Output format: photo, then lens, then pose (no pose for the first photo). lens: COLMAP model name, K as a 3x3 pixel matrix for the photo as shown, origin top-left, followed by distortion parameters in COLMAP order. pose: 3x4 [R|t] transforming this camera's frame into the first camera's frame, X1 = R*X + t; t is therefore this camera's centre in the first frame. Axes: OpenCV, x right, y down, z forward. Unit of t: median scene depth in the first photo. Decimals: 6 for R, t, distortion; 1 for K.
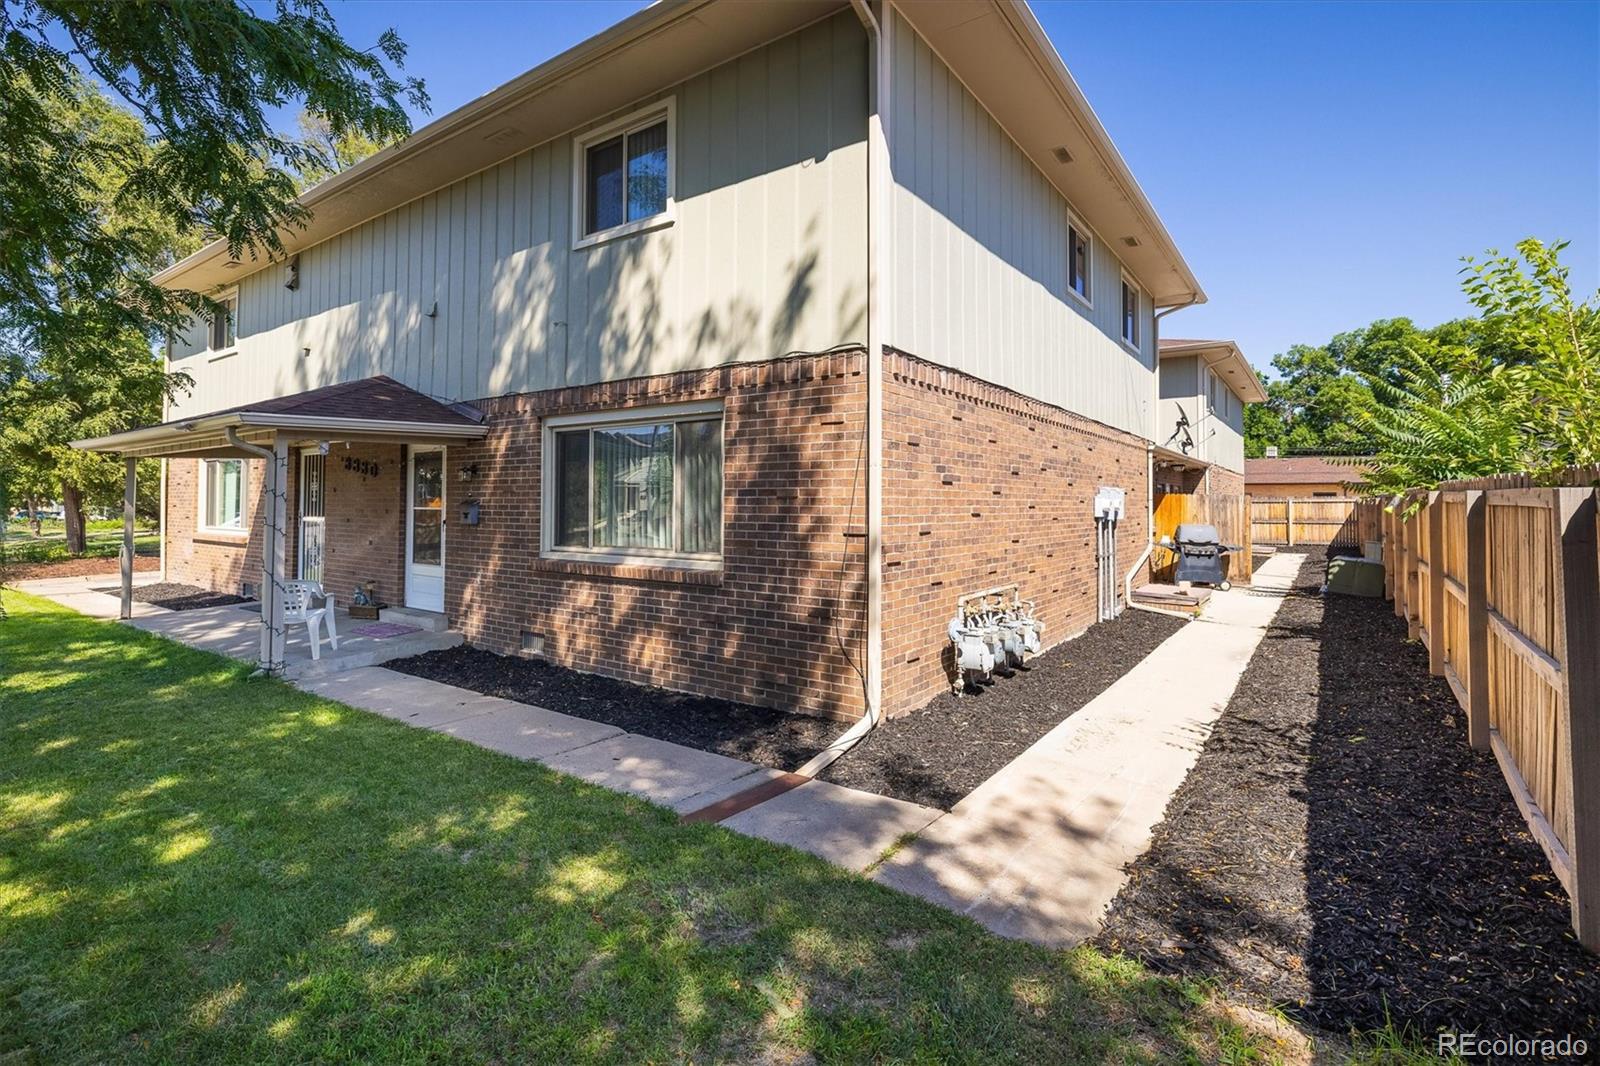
lens RADIAL K [[756.8, 0, 799.5], [0, 756.8, 484.8], [0, 0, 1]] dist [0.000400, -0.000068]
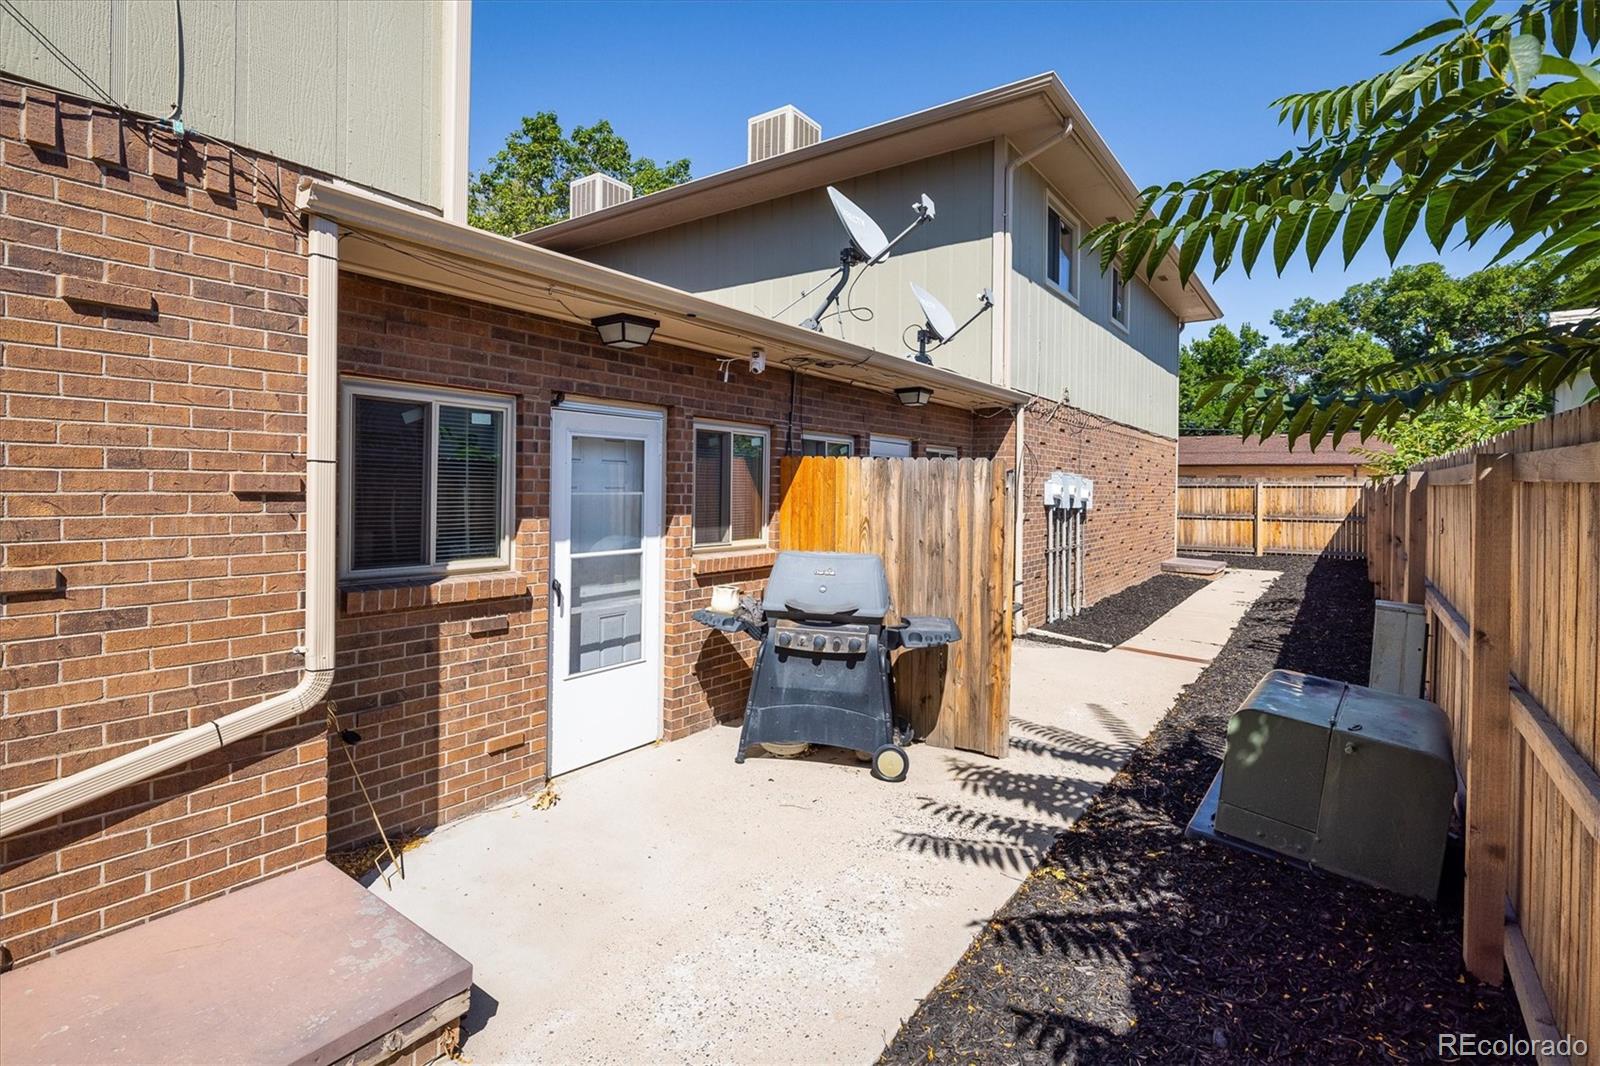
lens RADIAL K [[762.1, 0, 801.8], [0, 762.1, 491.9], [0, 0, 1]] dist [-0.000762, 0.000104]
pose [[0.999964, 0.003566, -0.007752, 0.272326], [-0.003332, 0.999547, 0.029898, 0.009794], [0.007855, -0.029871, 0.999523, 0.363288]]
